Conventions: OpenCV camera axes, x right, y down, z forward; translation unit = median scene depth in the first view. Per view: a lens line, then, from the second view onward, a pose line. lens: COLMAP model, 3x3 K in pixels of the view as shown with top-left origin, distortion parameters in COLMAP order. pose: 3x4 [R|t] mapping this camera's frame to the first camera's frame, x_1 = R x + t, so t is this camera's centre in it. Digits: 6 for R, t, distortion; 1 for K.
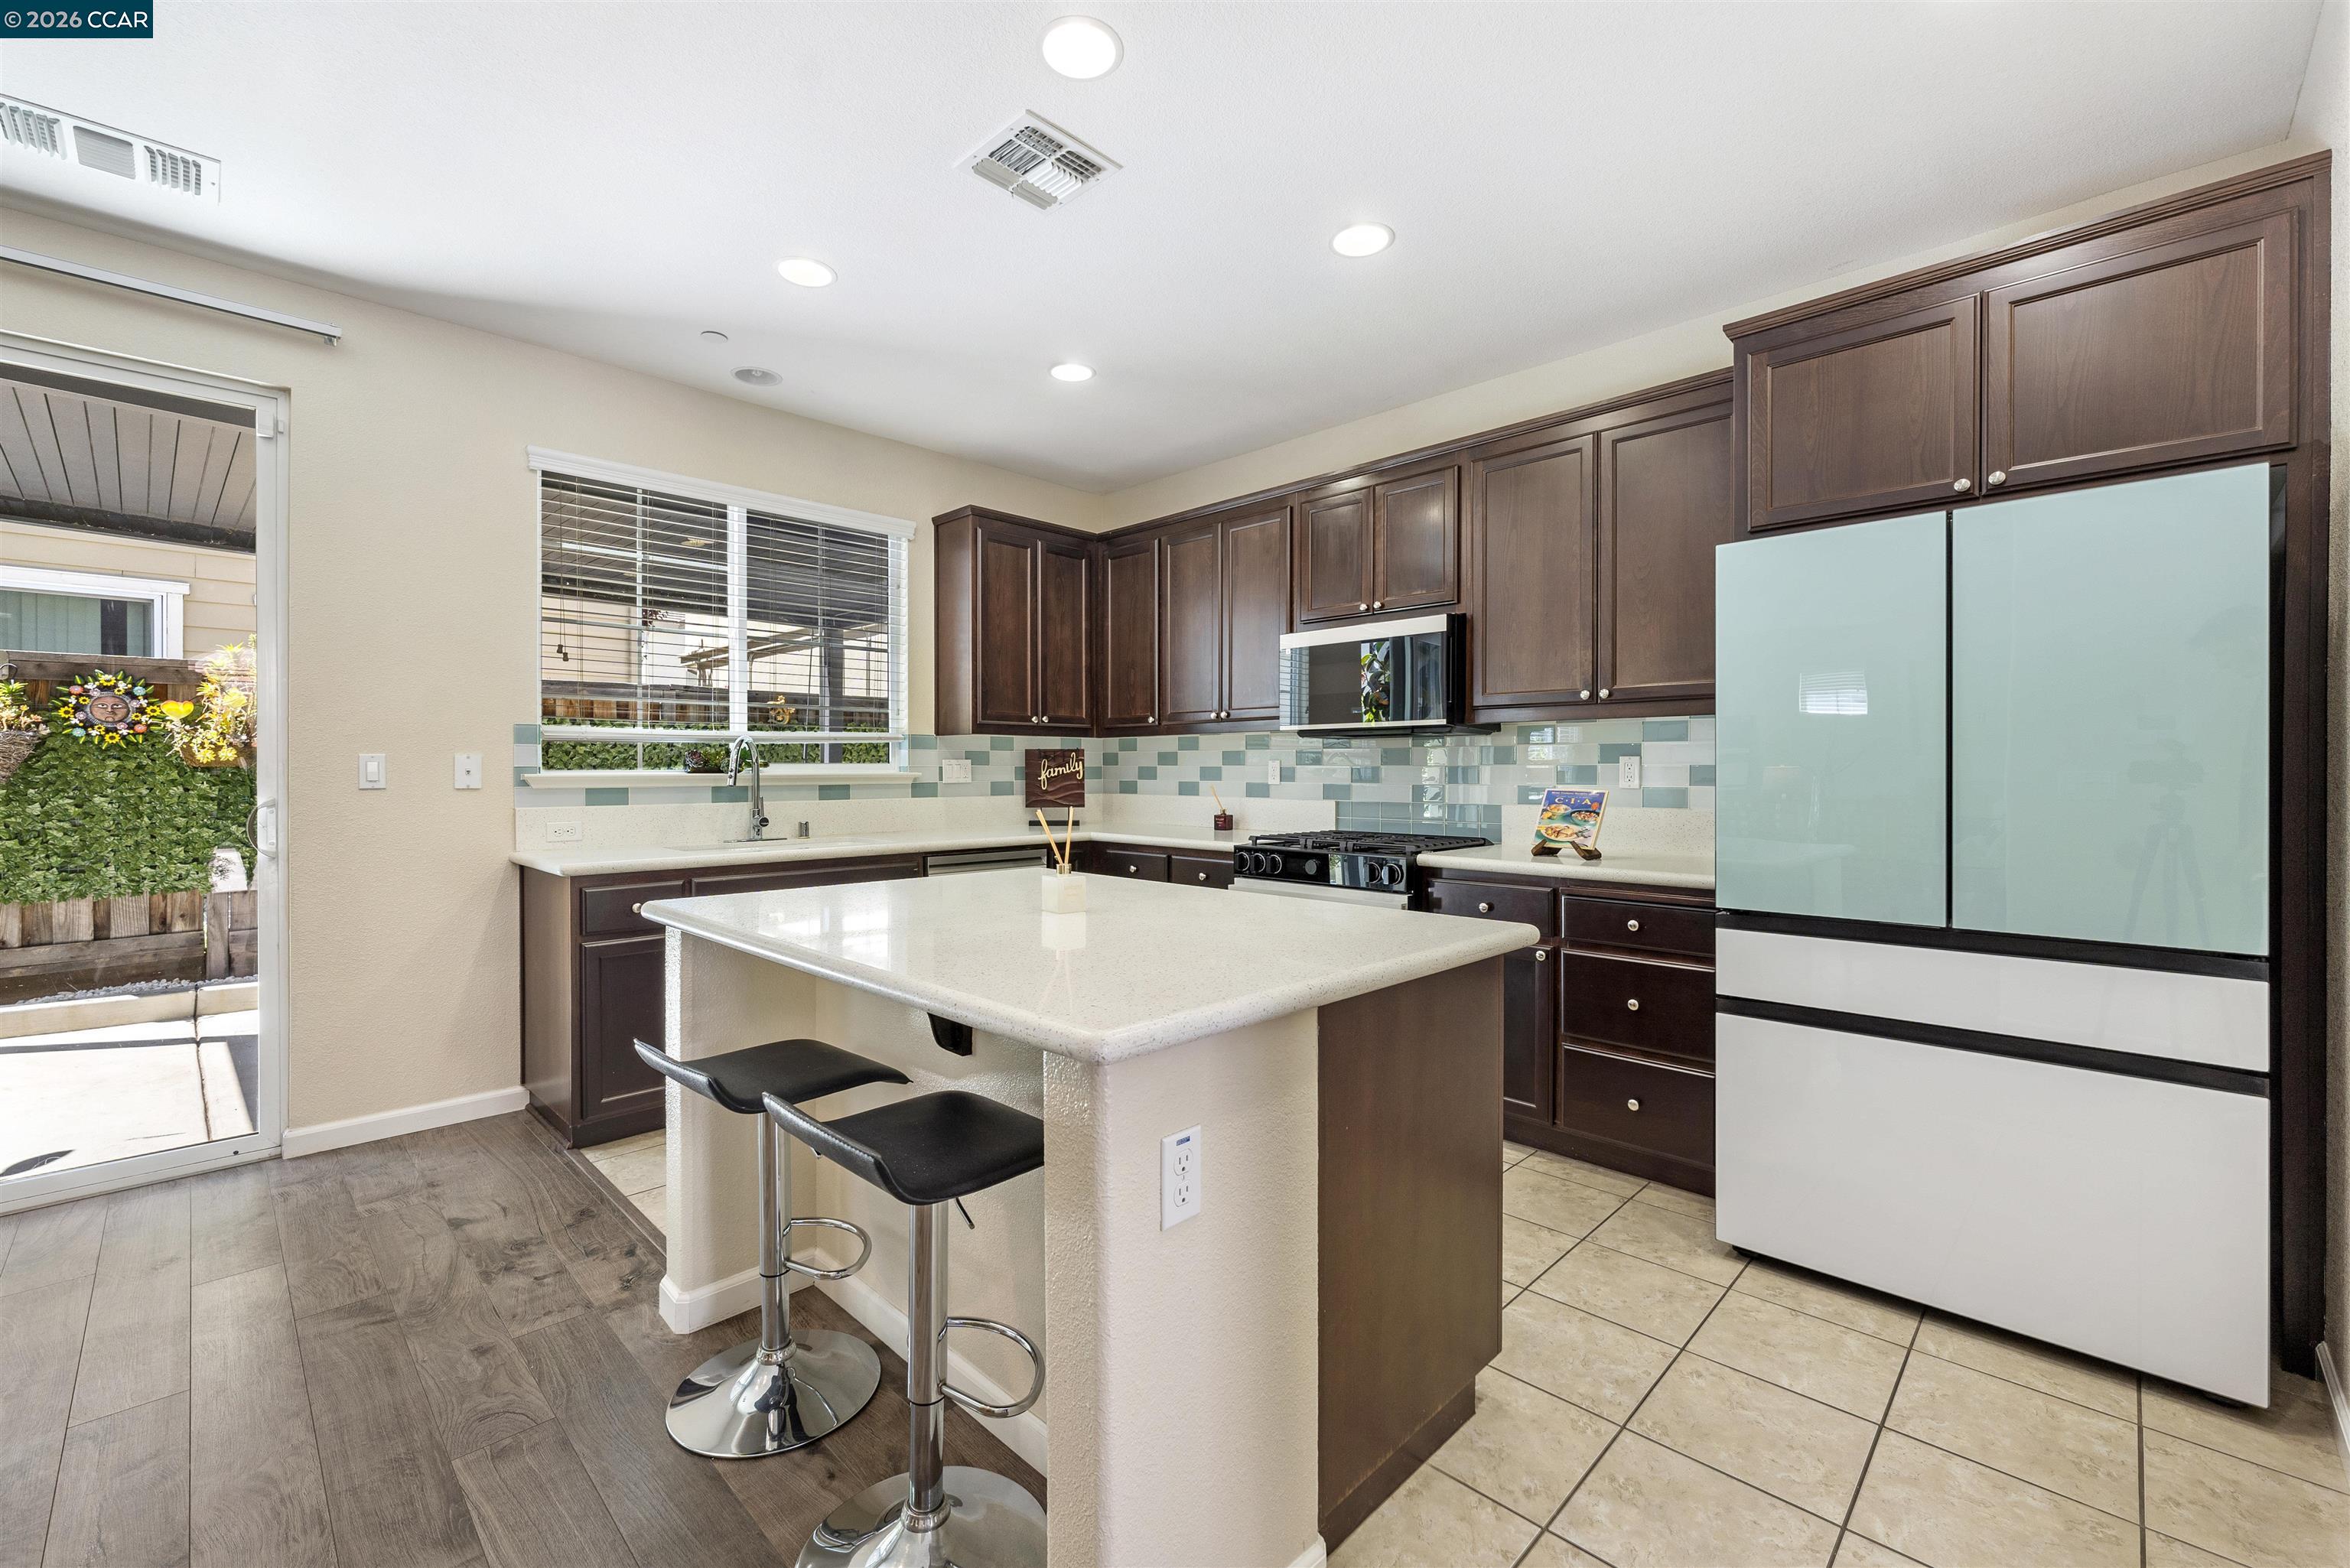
lens RADIAL K [[980.8, 0, 1176.2], [0, 980.8, 772.3], [0, 0, 1]] dist [-0.000423, -0.000029]
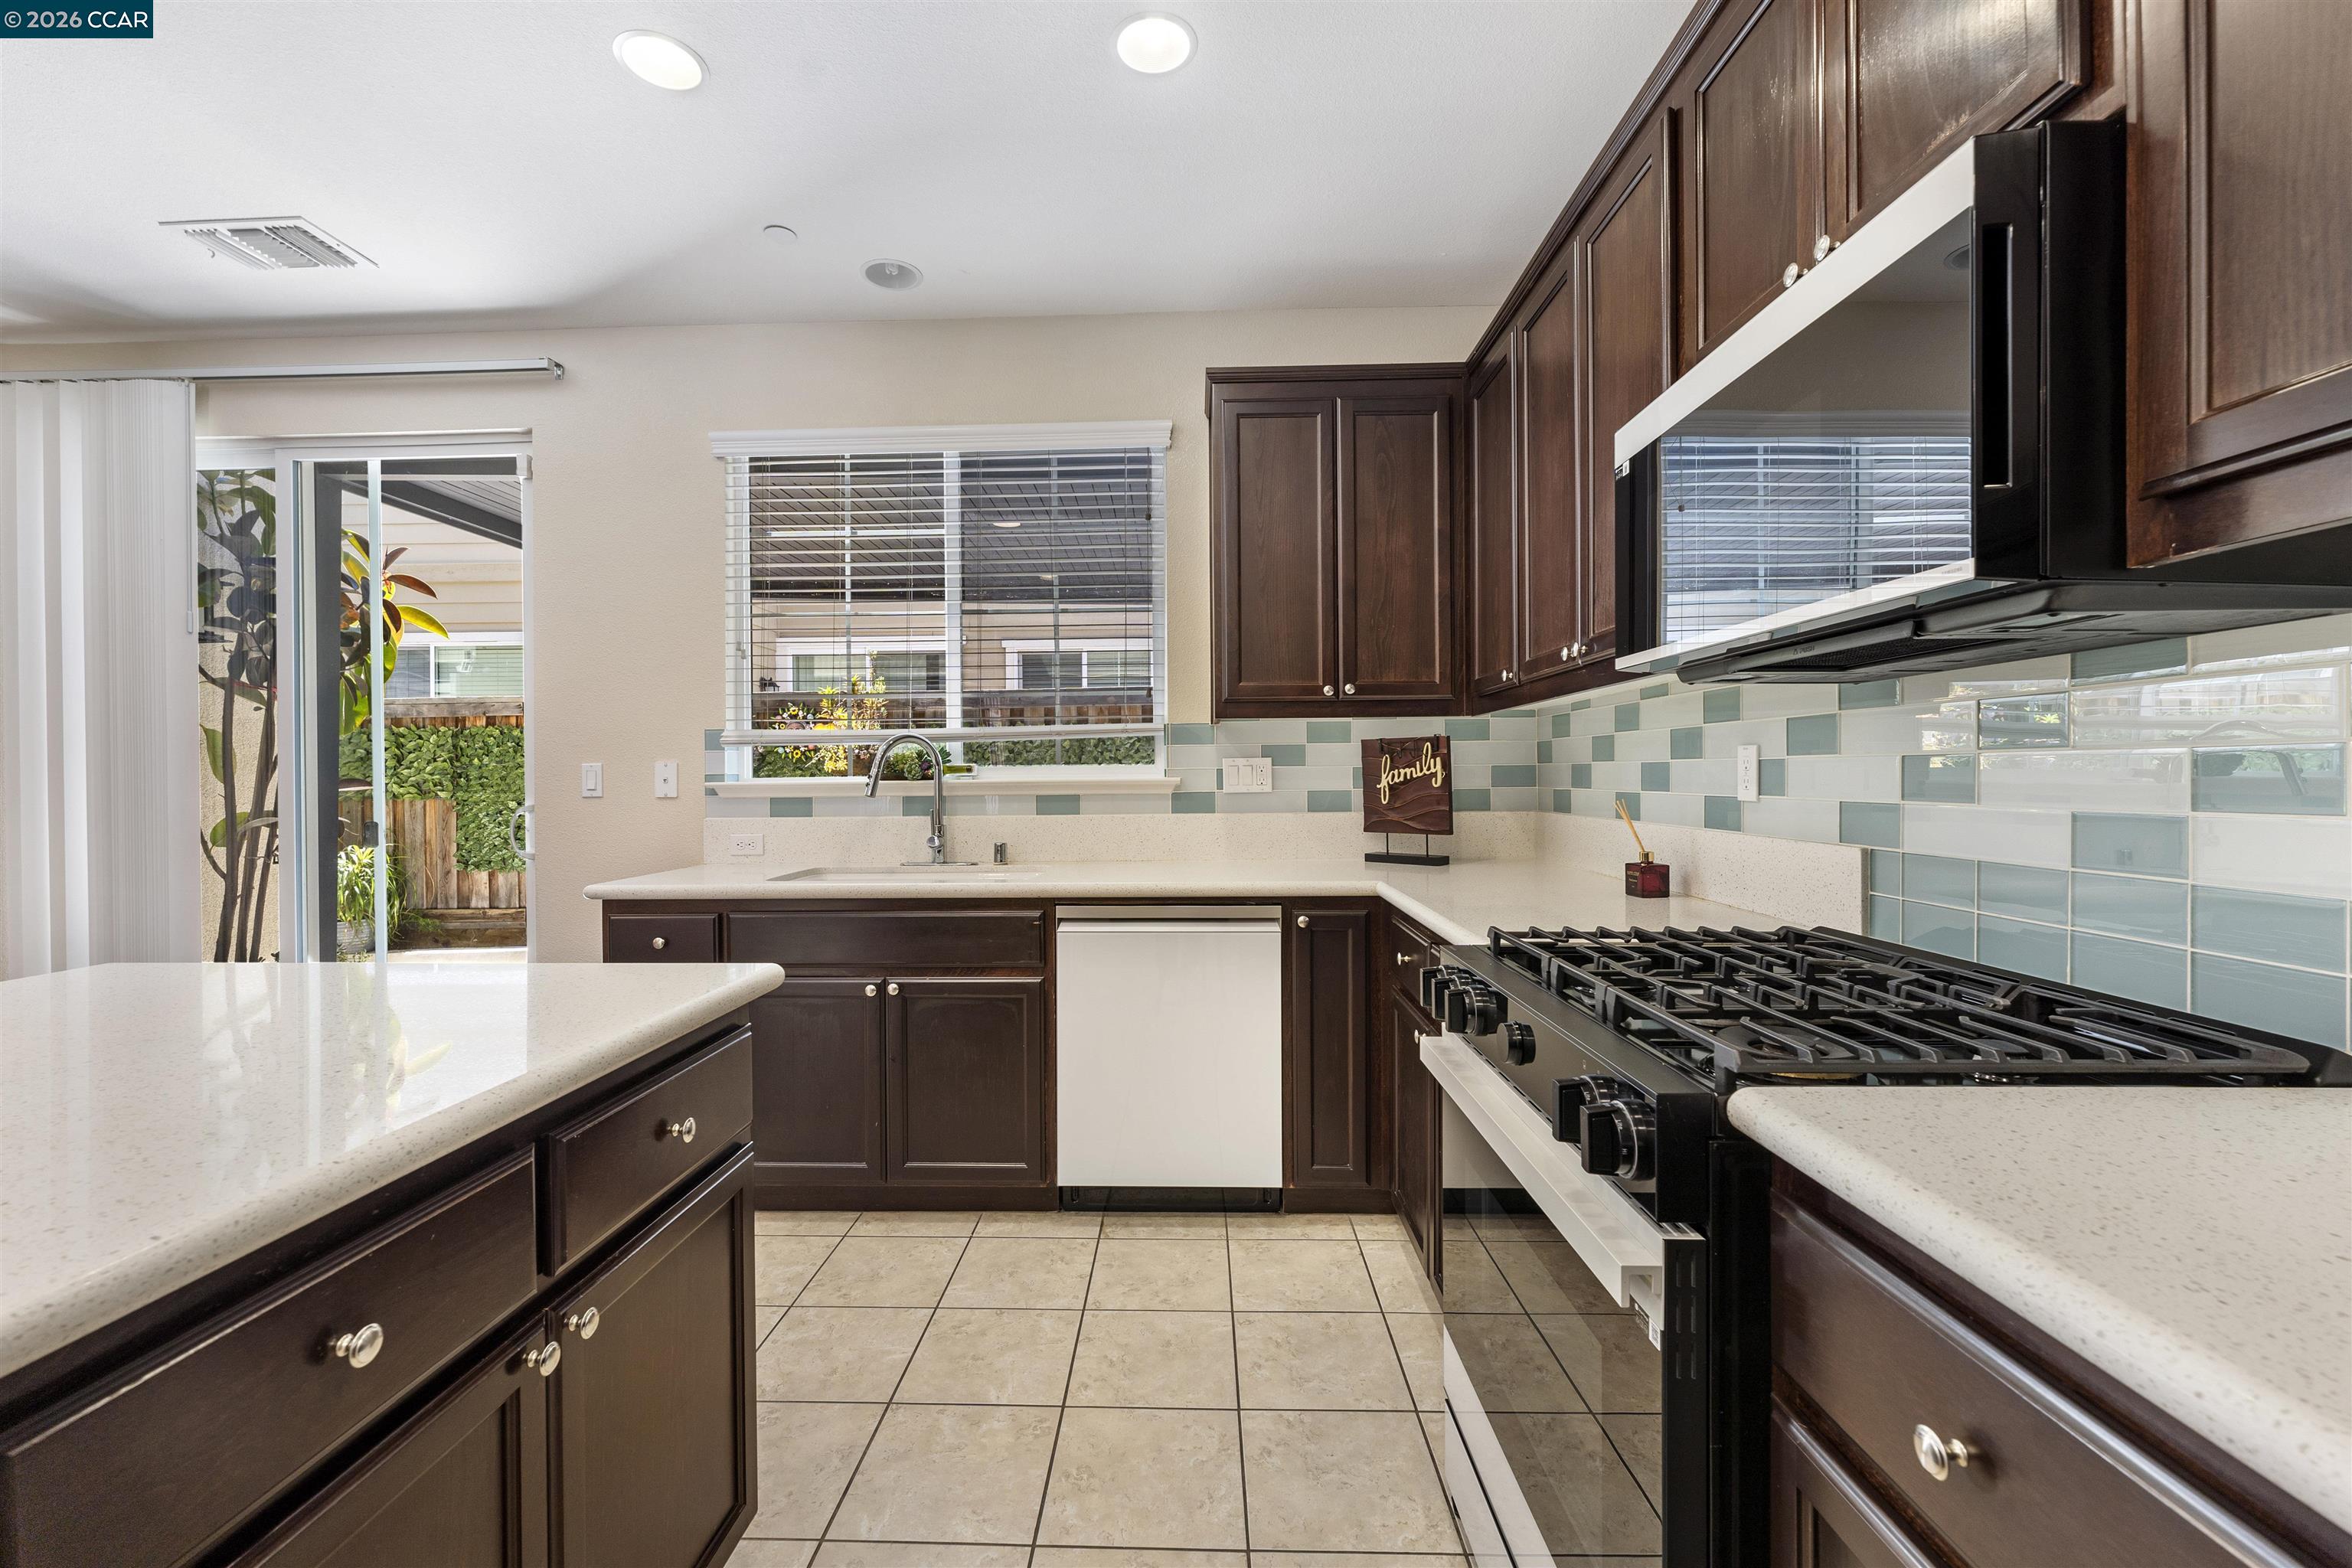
lens RADIAL K [[981.7, 0, 1166.6], [0, 981.7, 781.5], [0, 0, 1]] dist [-0.000423, -0.000029]
pose [[0.674368, -0.001758, -0.738393, 0.248680], [0.006906, 0.999968, 0.003927, 0.000163], [0.738363, -0.007747, 0.674359, 0.524458]]
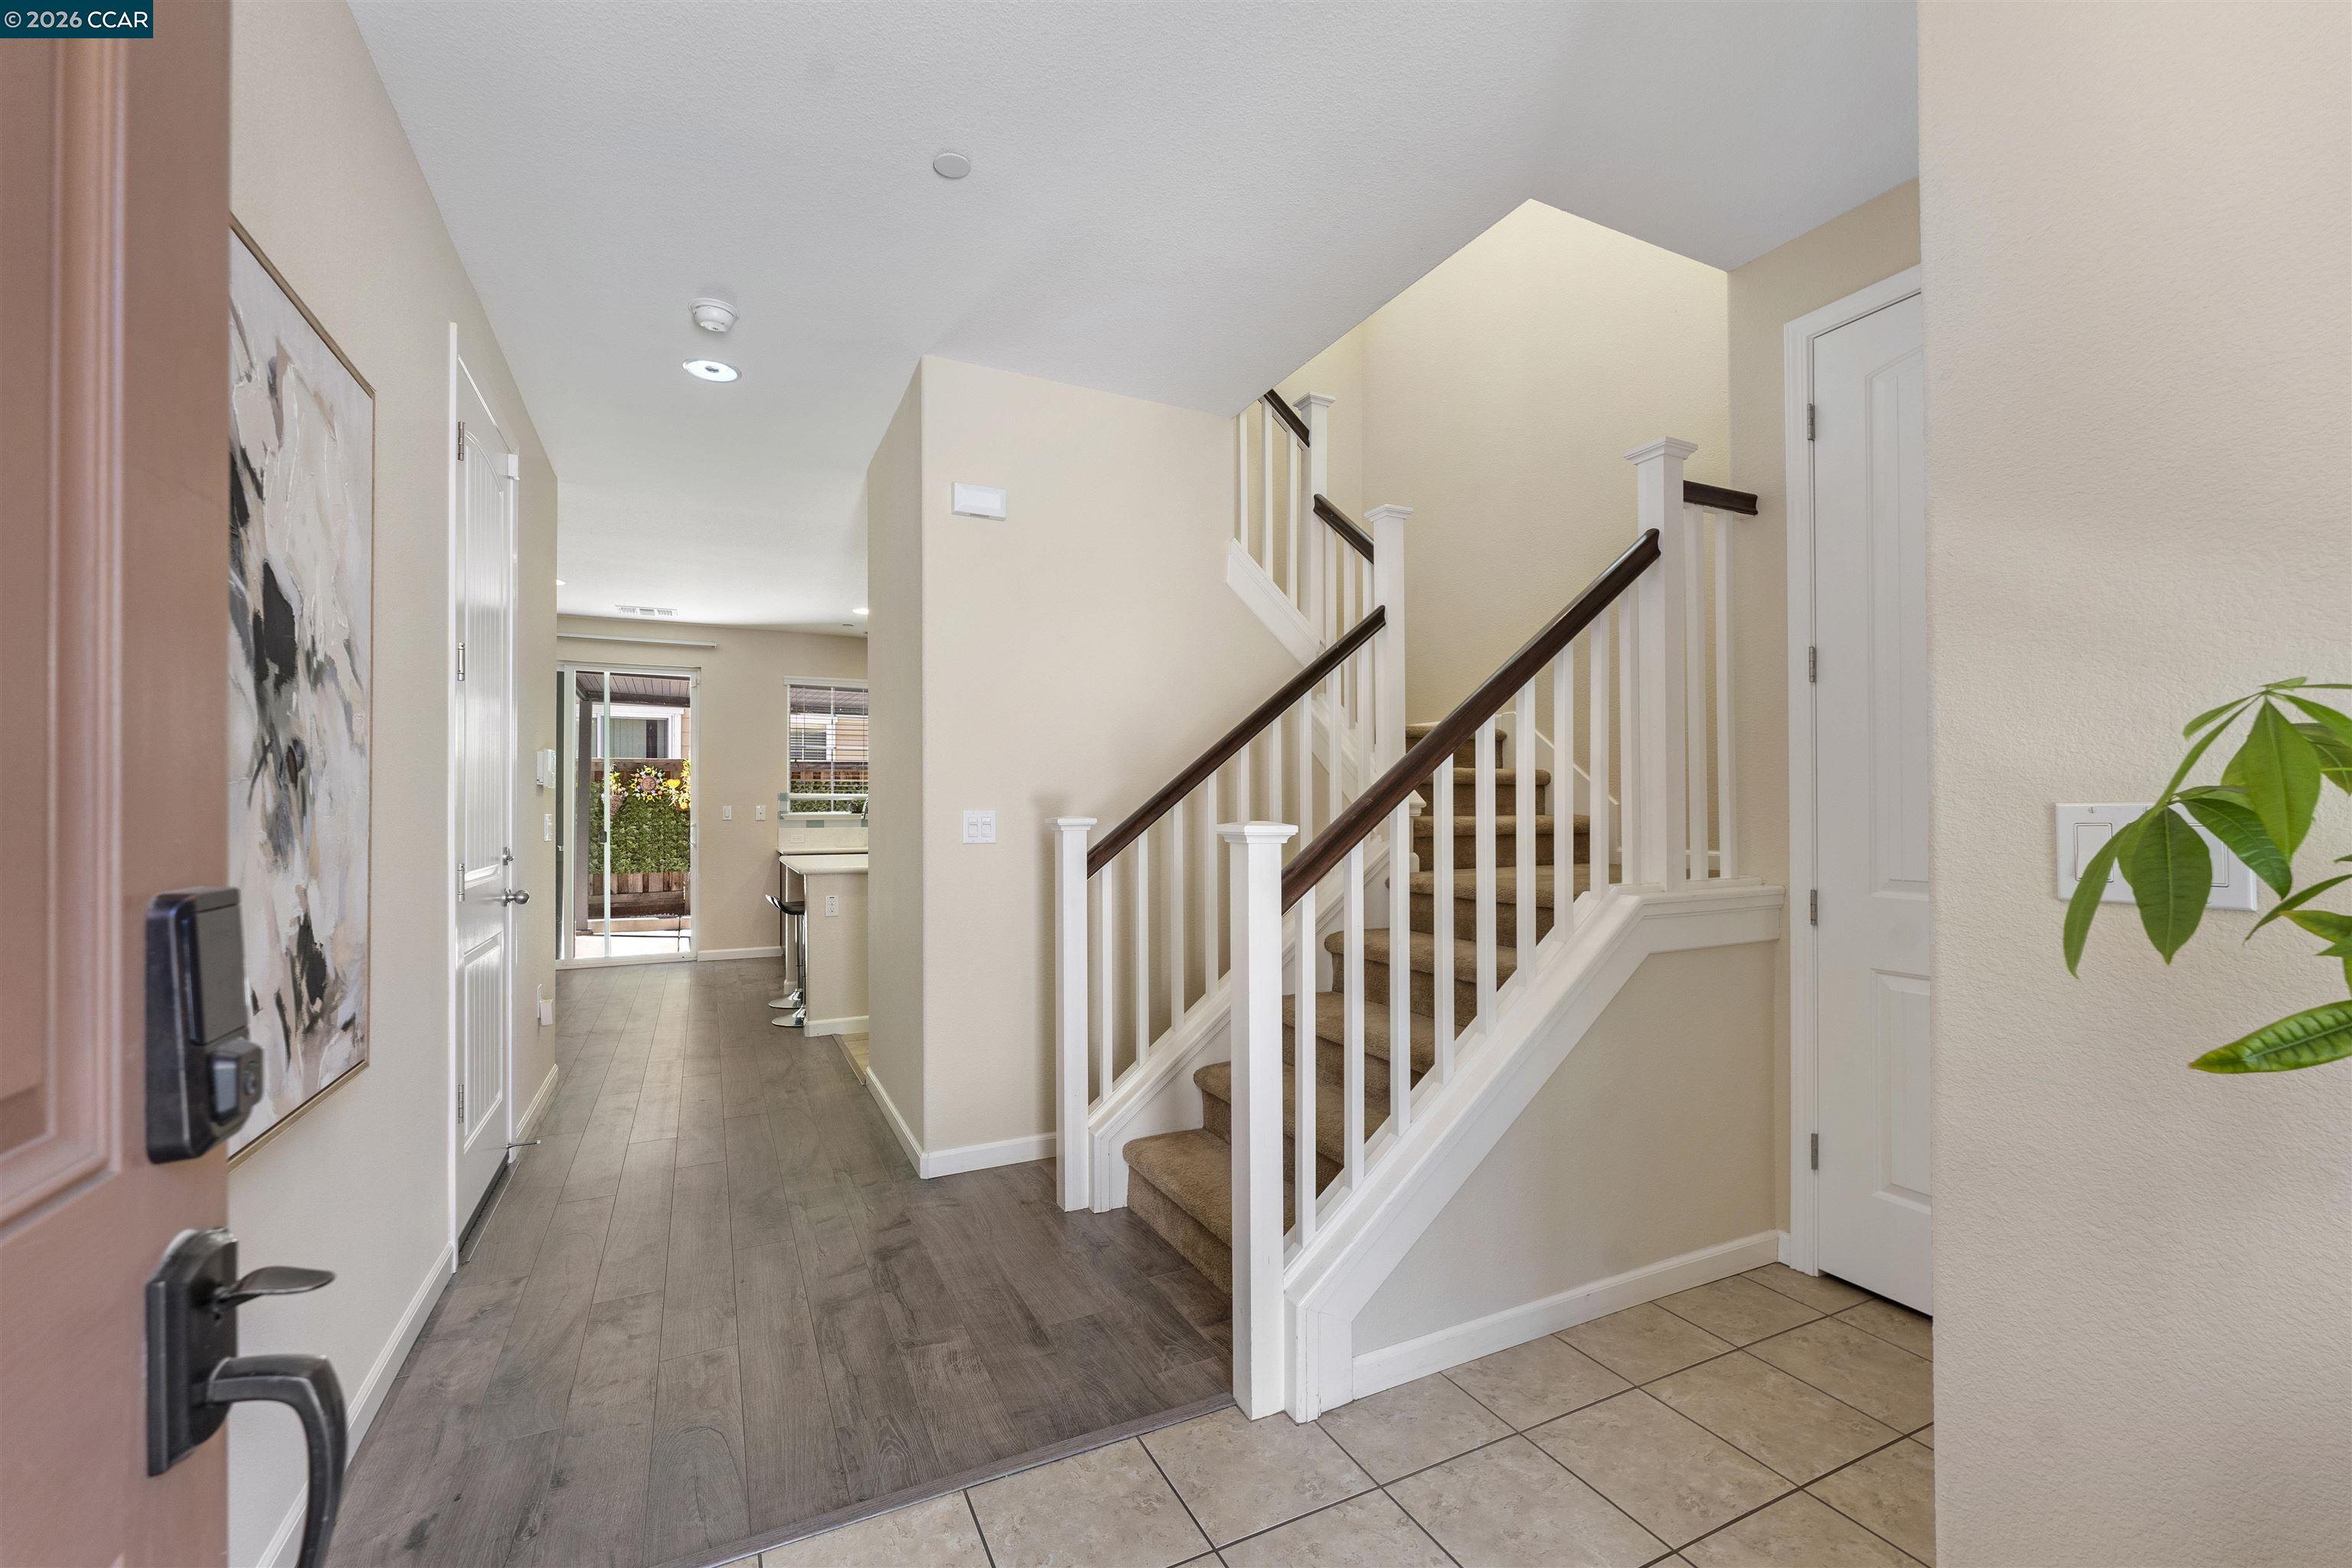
lens RADIAL K [[981.7, 0, 1168.1], [0, 981.7, 800.5], [0, 0, 1]] dist [-0.000423, -0.000029]
pose [[0.941540, -0.007233, -0.336822, 0.770155], [0.003375, 0.999922, -0.012037, 0.000581], [0.336883, 0.010196, 0.941491, -0.698159]]
